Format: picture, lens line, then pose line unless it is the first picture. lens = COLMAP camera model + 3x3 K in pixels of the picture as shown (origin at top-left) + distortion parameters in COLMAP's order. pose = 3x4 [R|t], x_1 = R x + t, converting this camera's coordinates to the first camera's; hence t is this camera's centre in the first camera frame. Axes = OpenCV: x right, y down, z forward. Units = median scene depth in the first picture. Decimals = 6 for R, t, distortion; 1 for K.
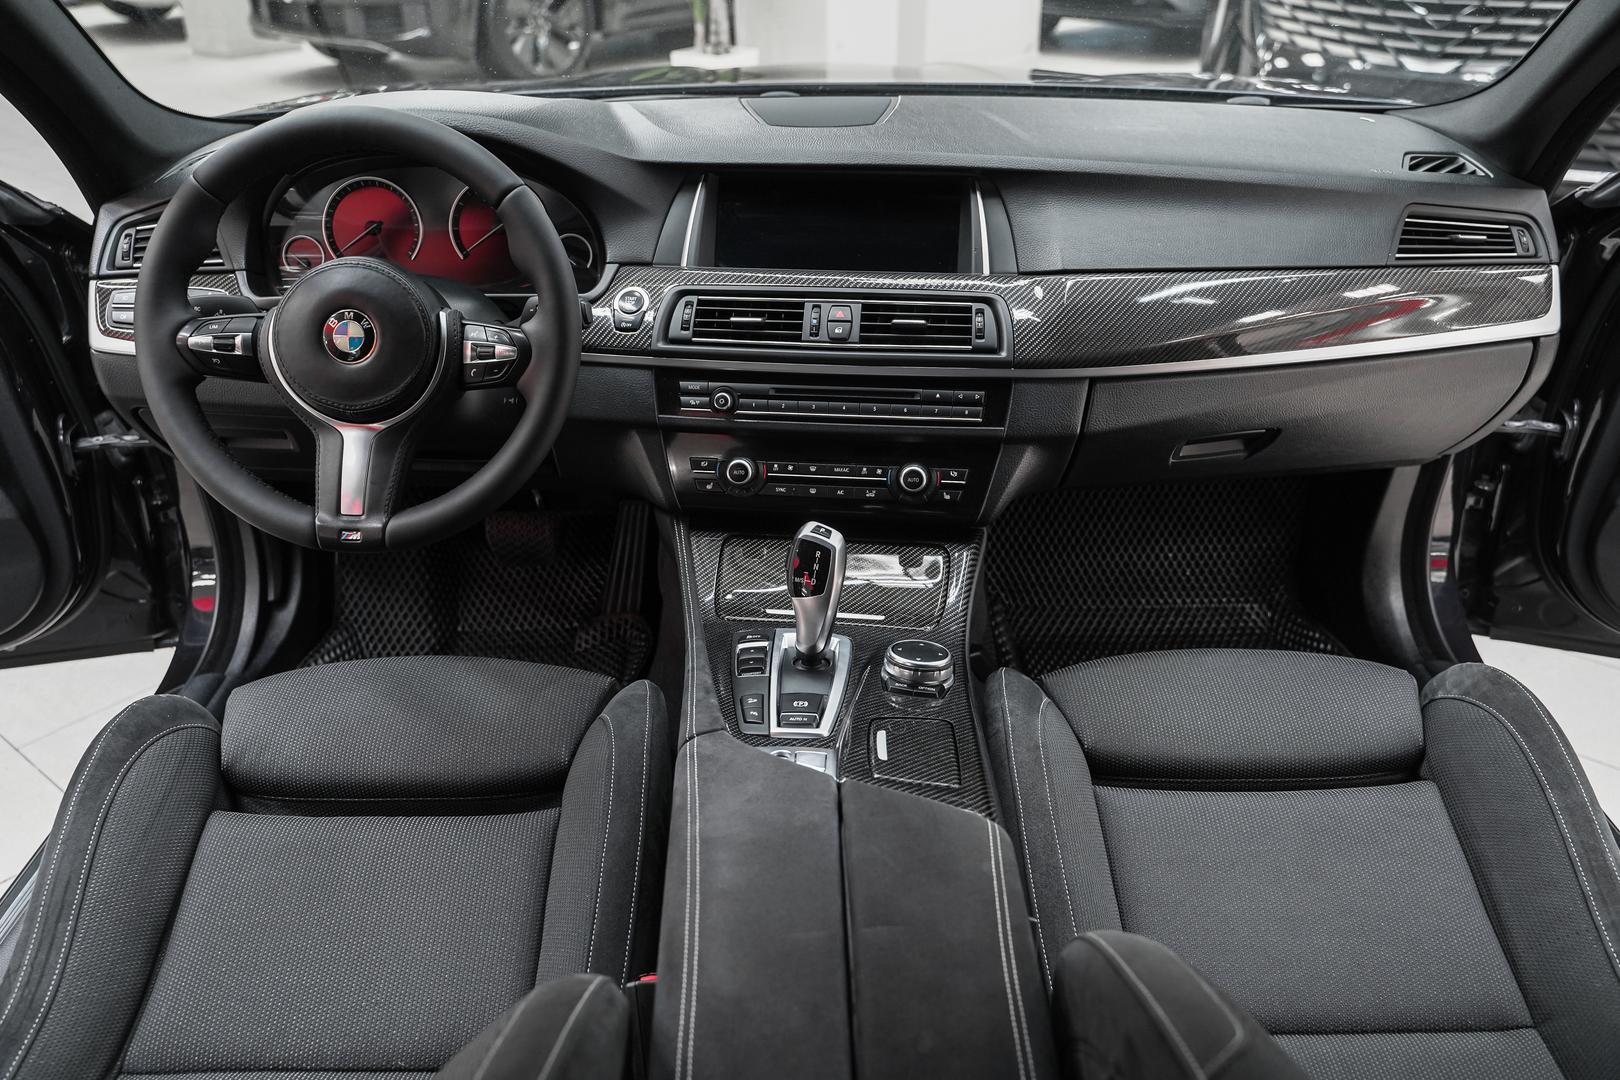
lens RADIAL K [[1276.8, 0, 810.0], [0, 1276.8, 540.0], [0, 0, 1]] dist [-0.010104, -0.006243]
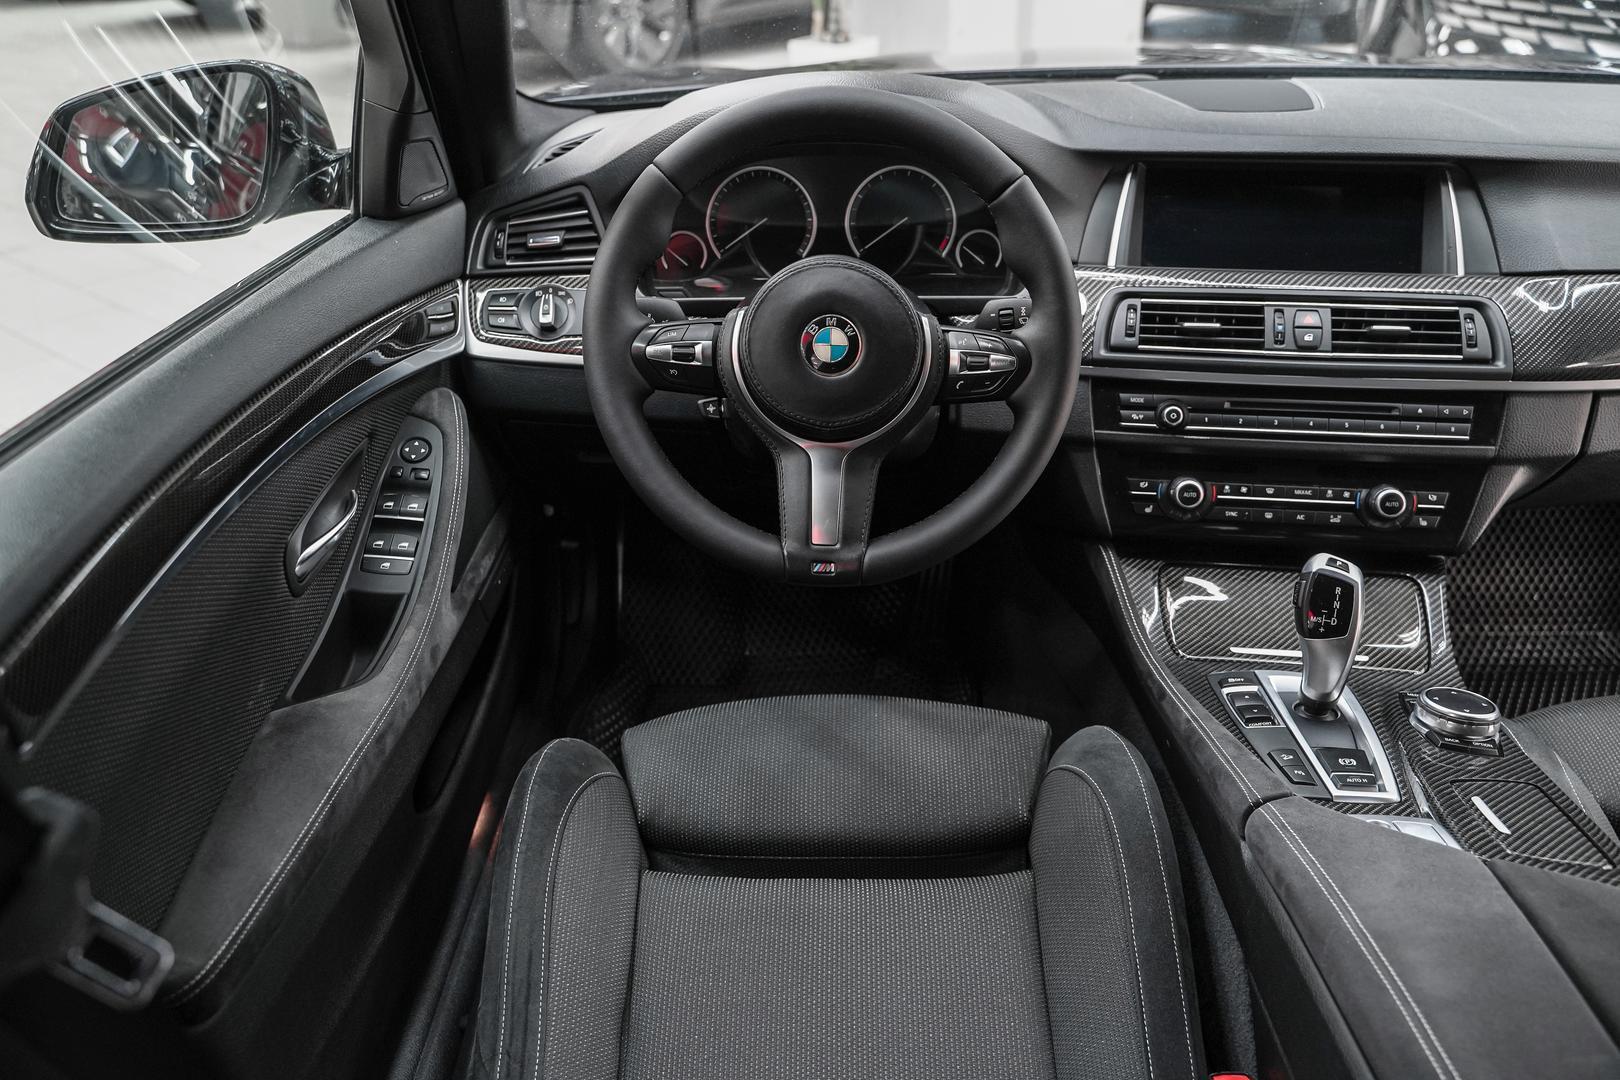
lens RADIAL K [[1294.9, 0, 810.0], [0, 1294.9, 540.0], [0, 0, 1]] dist [-0.011238, 0.000307]
pose [[0.999662, 0.005112, -0.025496, -0.300228], [-0.005090, 0.999987, 0.000918, -0.020394], [0.025501, -0.000788, 0.999674, 0.079599]]
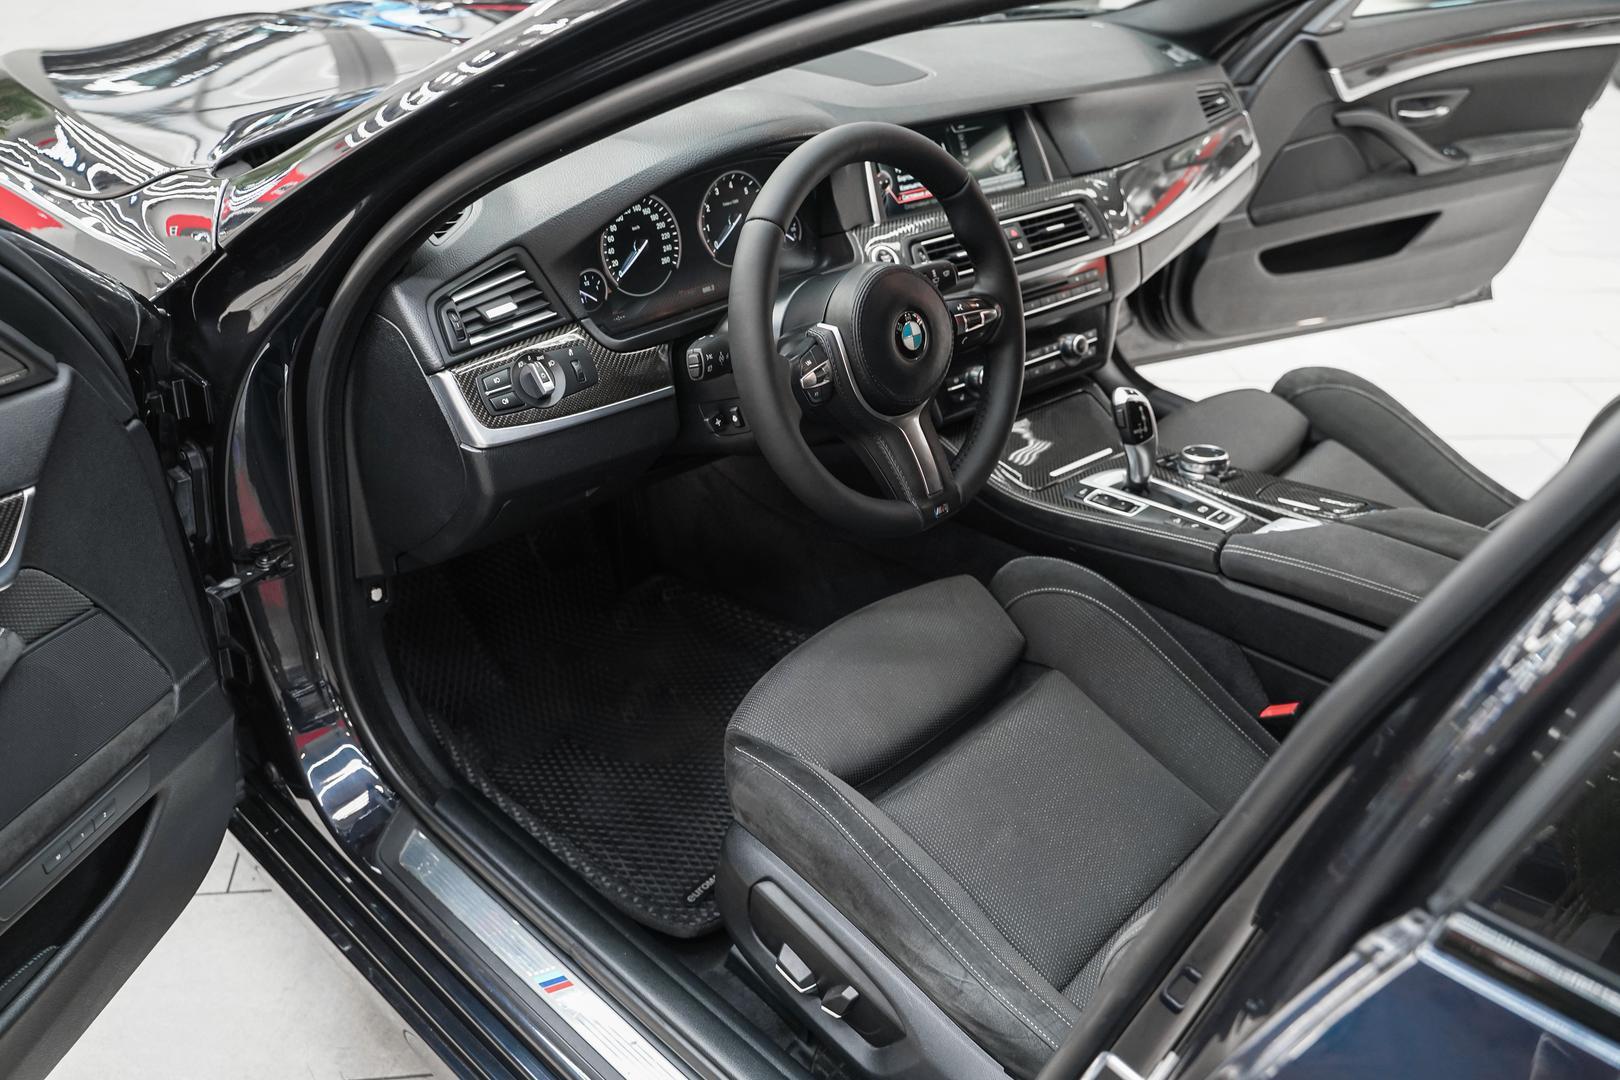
lens RADIAL K [[1276.8, 0, 810.0], [0, 1276.8, 540.0], [0, 0, 1]] dist [-0.010104, -0.006243]
pose [[0.687955, -0.352164, 0.634585, -0.998218], [0.288505, 0.935028, 0.206126, -0.208336], [-0.665945, 0.041276, 0.744858, 0.214489]]
